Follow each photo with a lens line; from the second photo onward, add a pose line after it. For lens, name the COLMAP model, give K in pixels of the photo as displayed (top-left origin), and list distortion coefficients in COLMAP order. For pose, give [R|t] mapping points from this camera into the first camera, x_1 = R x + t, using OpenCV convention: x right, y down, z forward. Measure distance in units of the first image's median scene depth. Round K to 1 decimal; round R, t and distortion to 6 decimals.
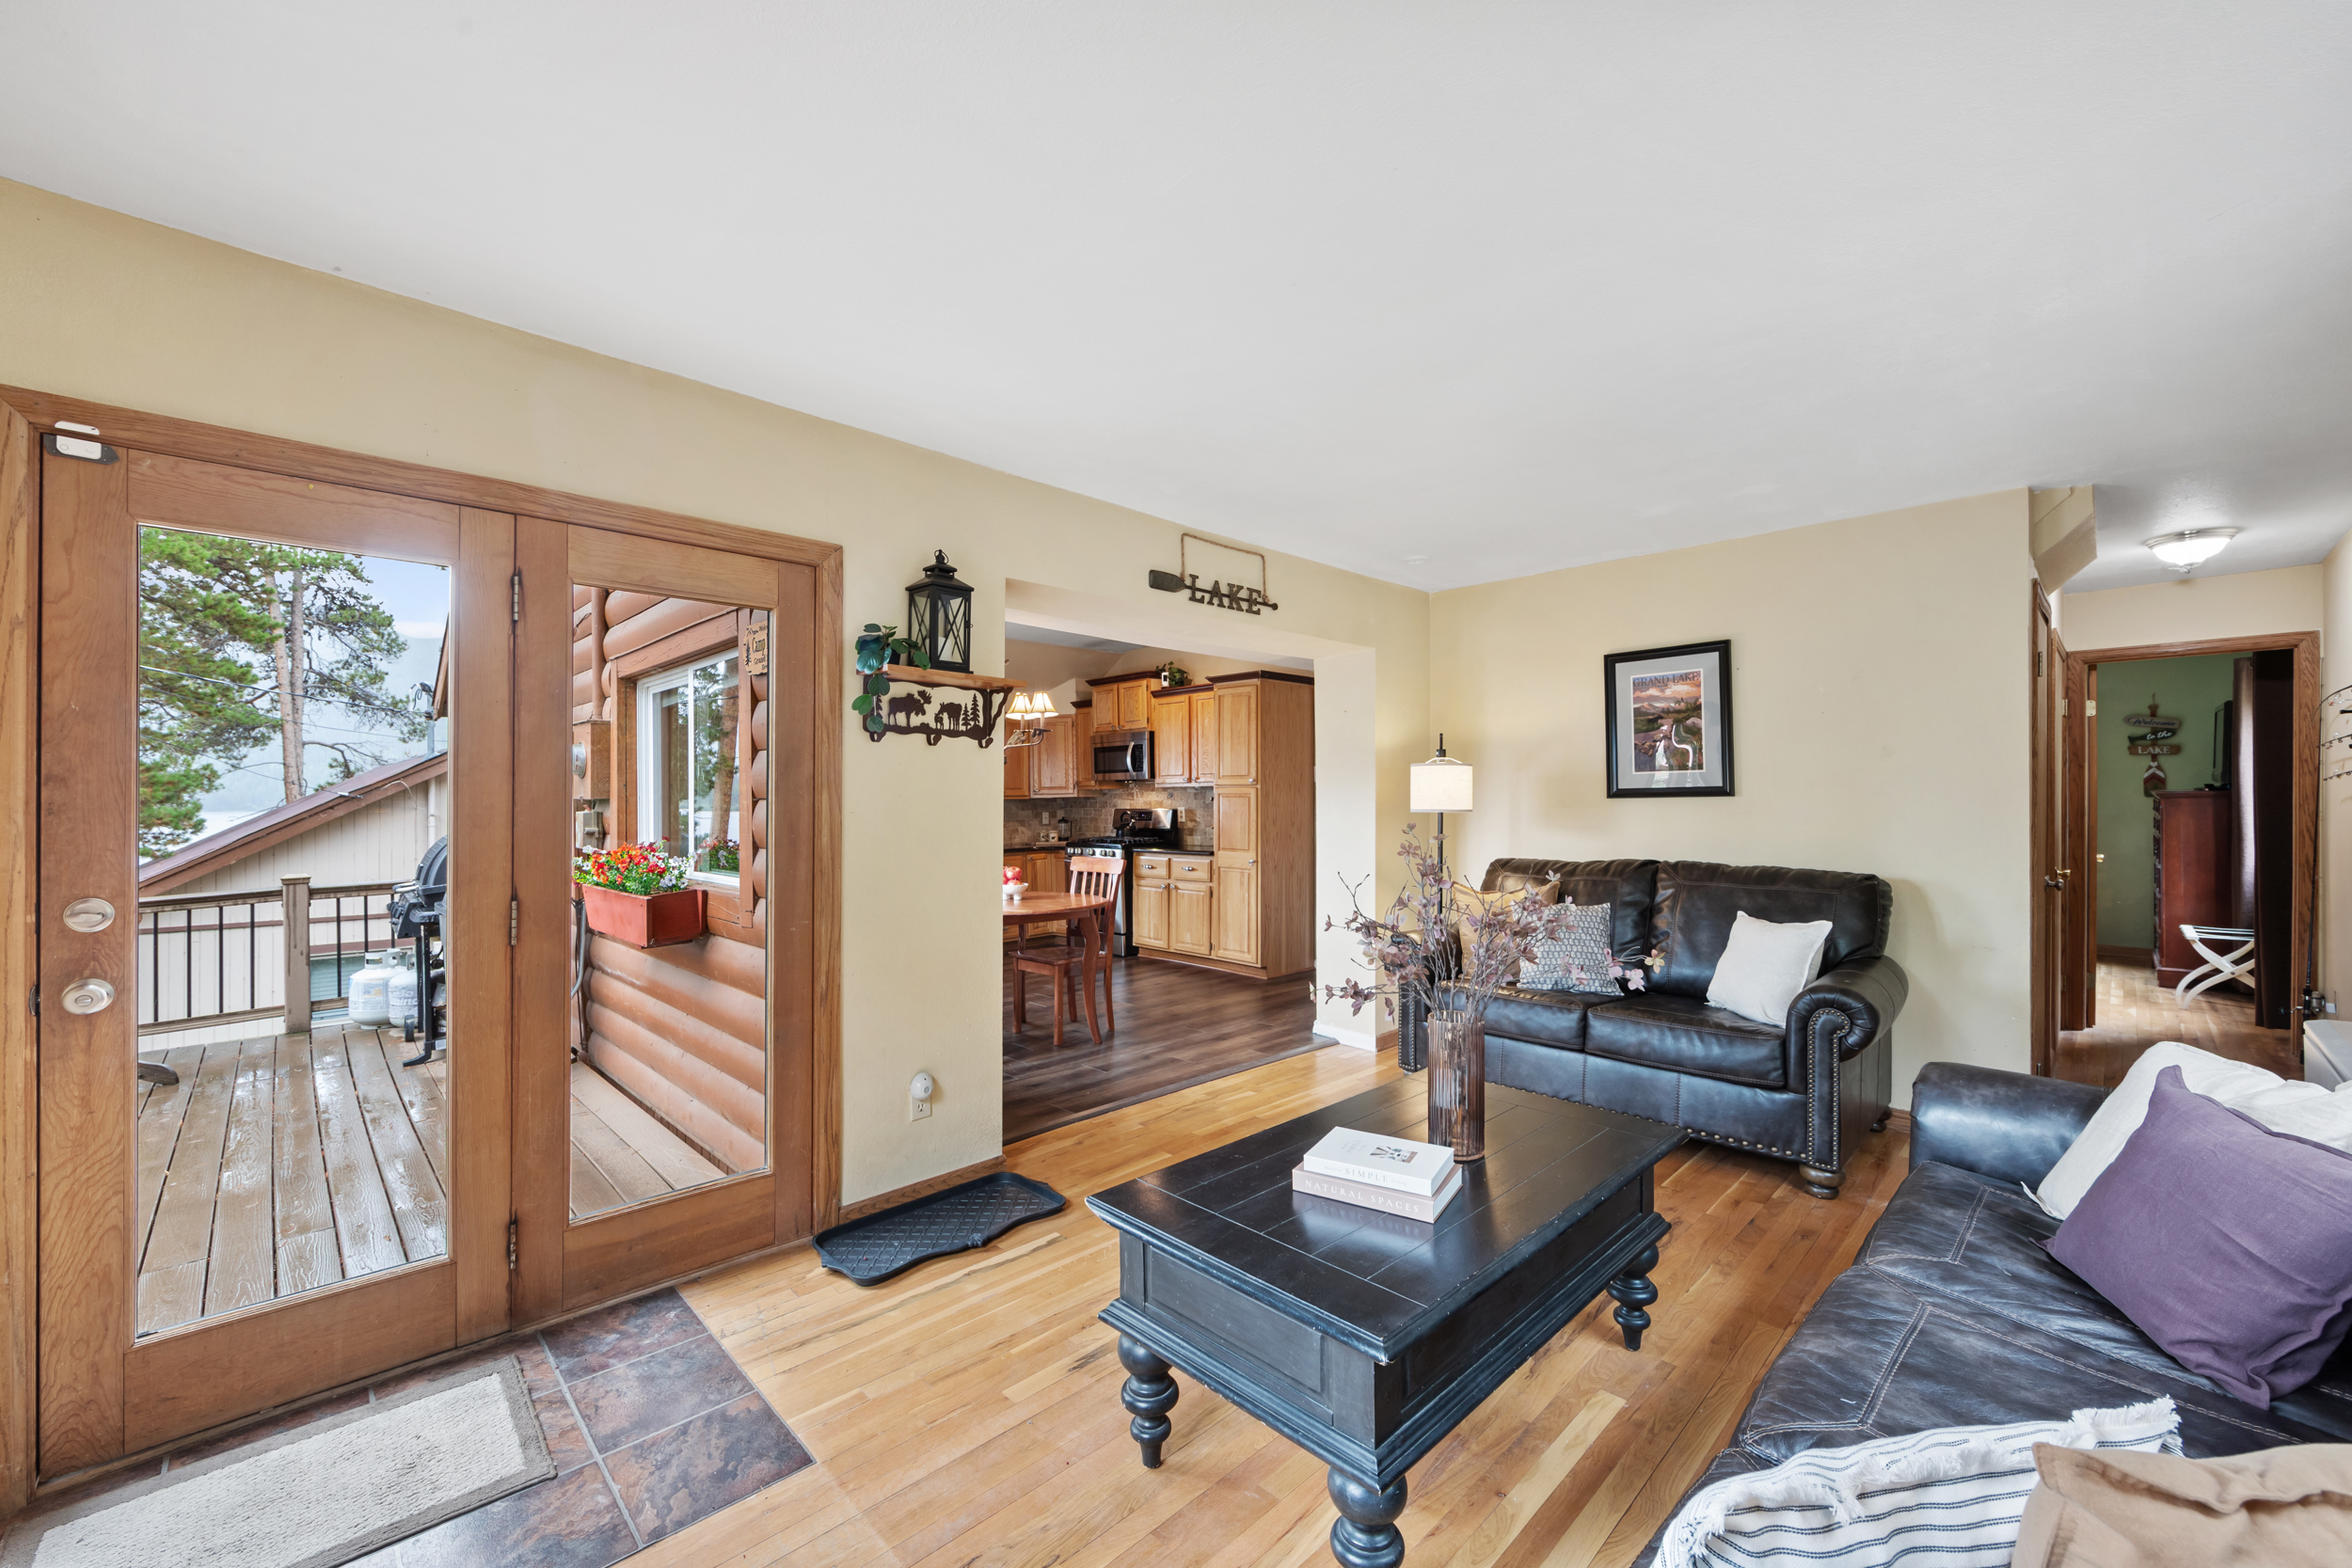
lens RADIAL K [[933.1, 0, 1171.6], [0, 933.1, 794.1], [0, 0, 1]] dist [-0.004093, -0.000453]
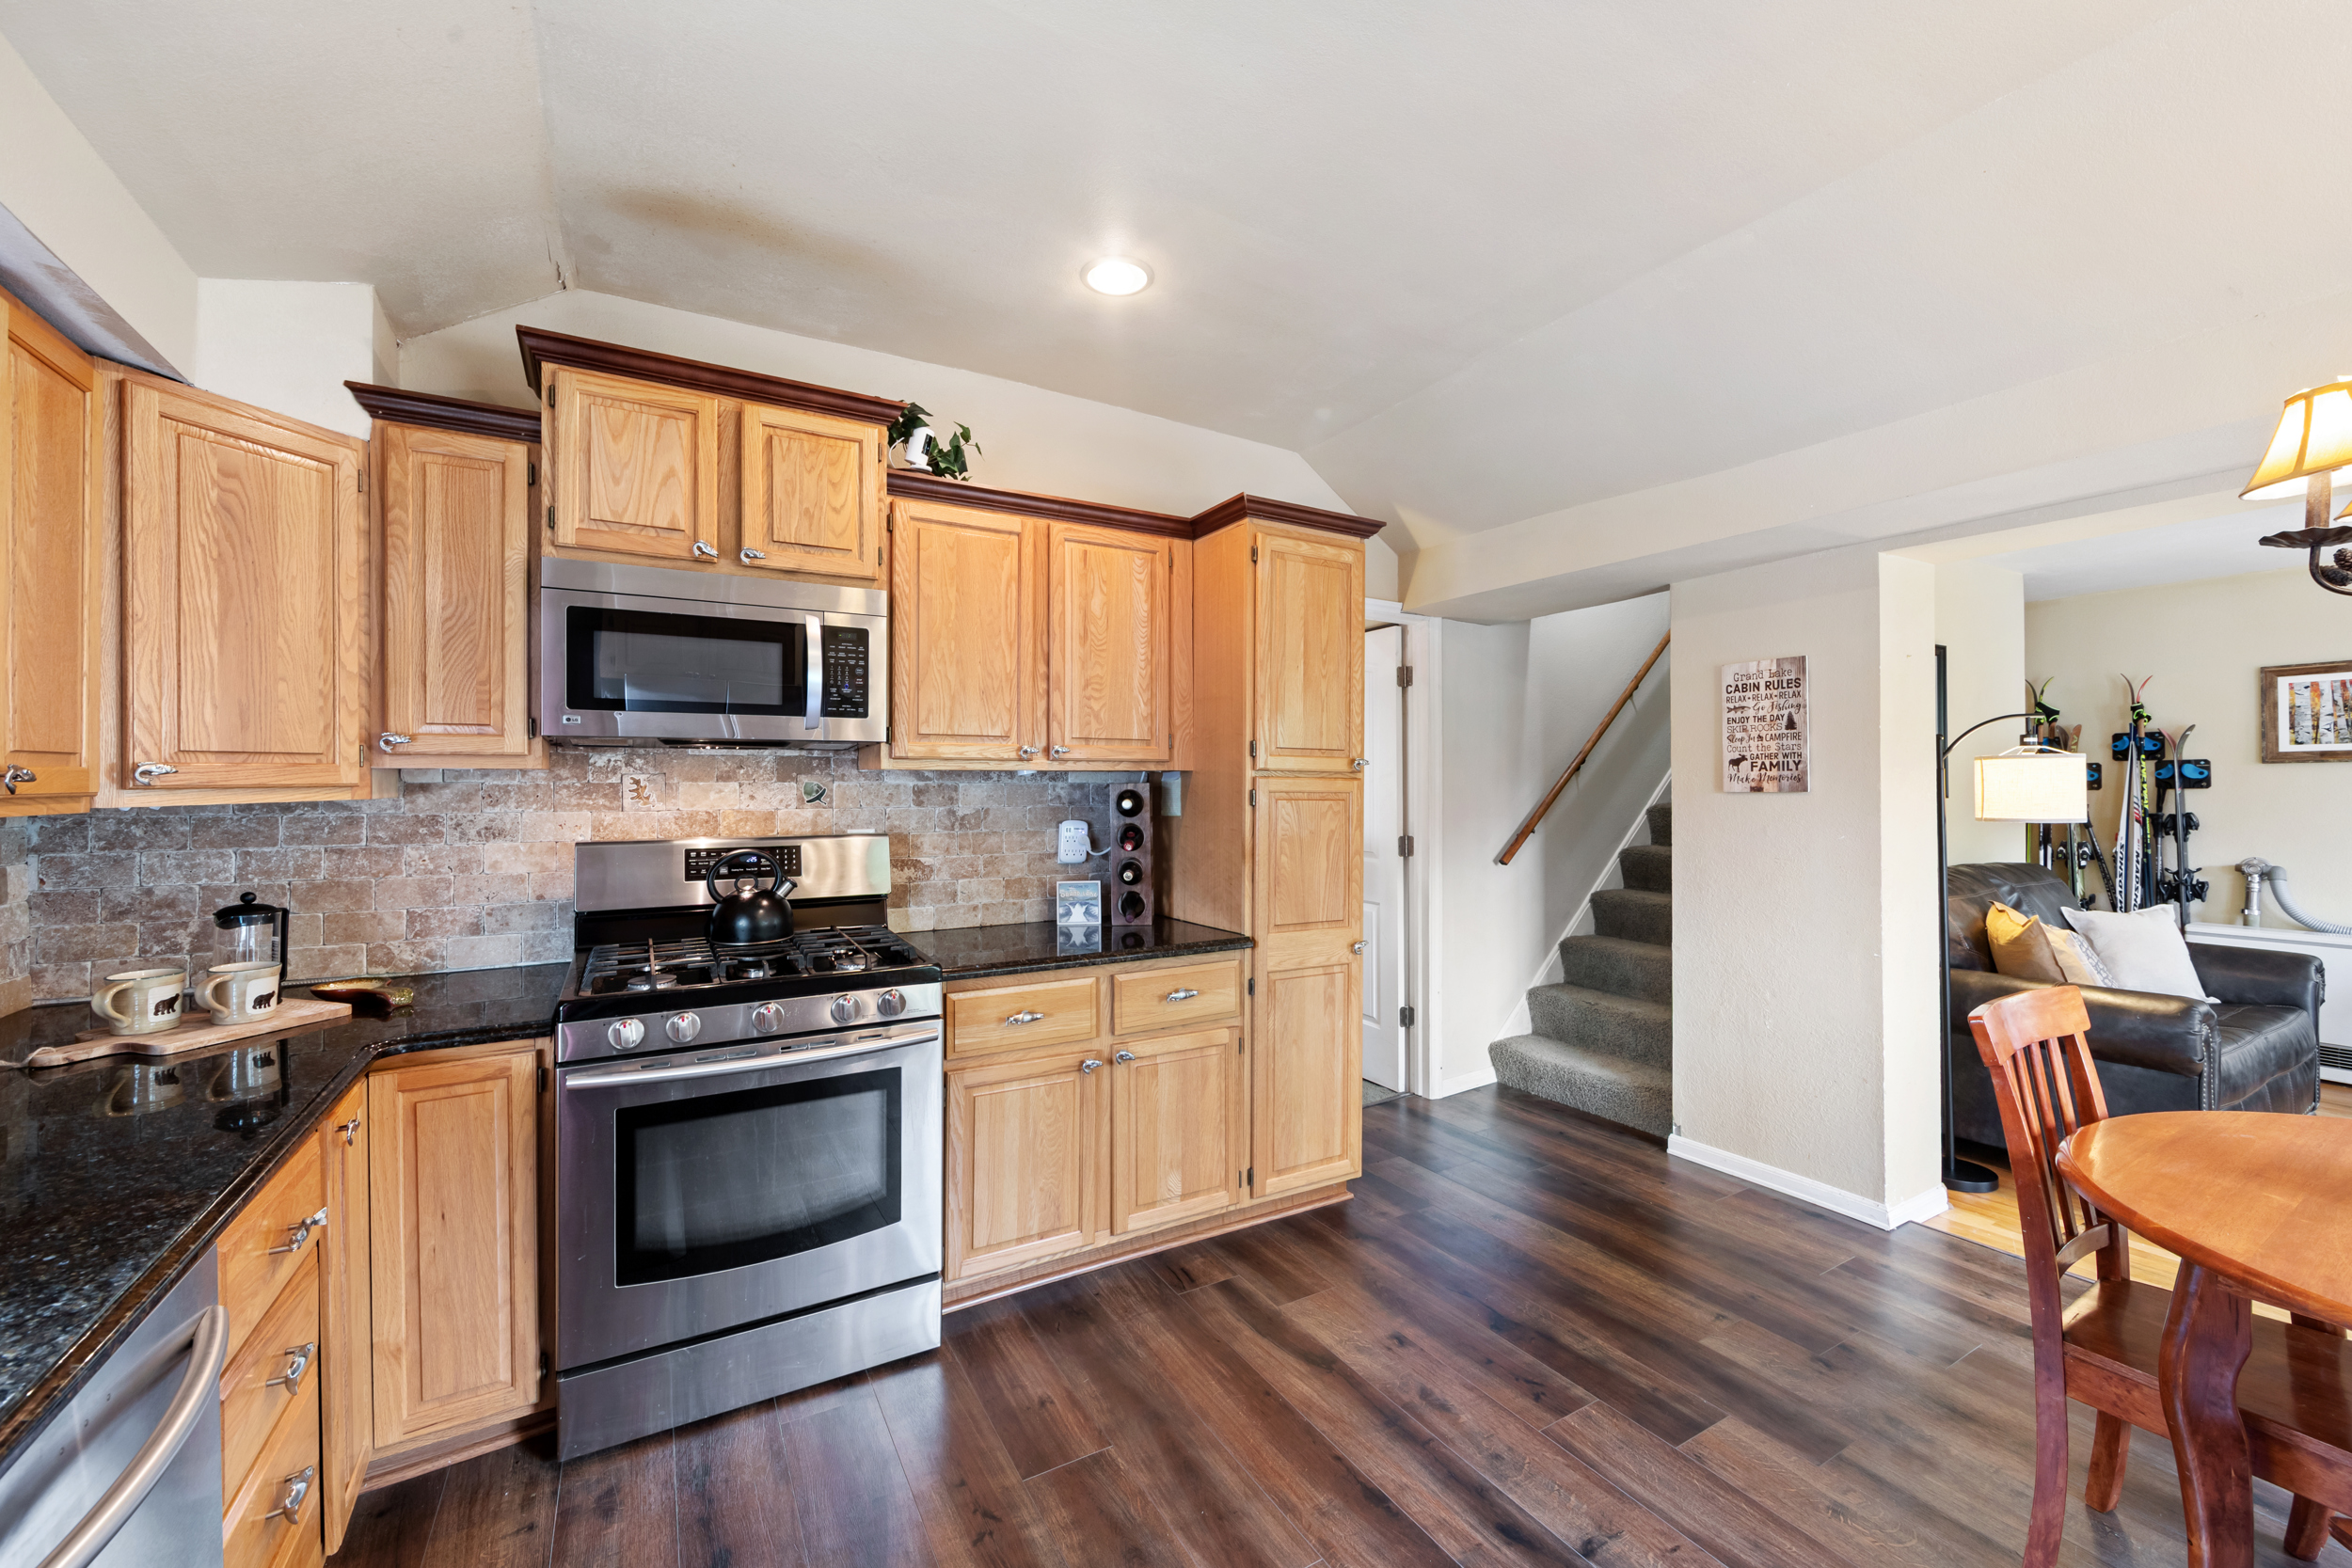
lens RADIAL K [[933.1, 0, 1181.8], [0, 933.1, 776.5], [0, 0, 1]] dist [-0.004093, -0.000453]
pose [[0.223815, 0.015773, 0.974504, -0.372901], [-0.004948, 0.999875, -0.015047, -0.000674], [-0.974619, -0.001454, 0.223865, 0.996436]]
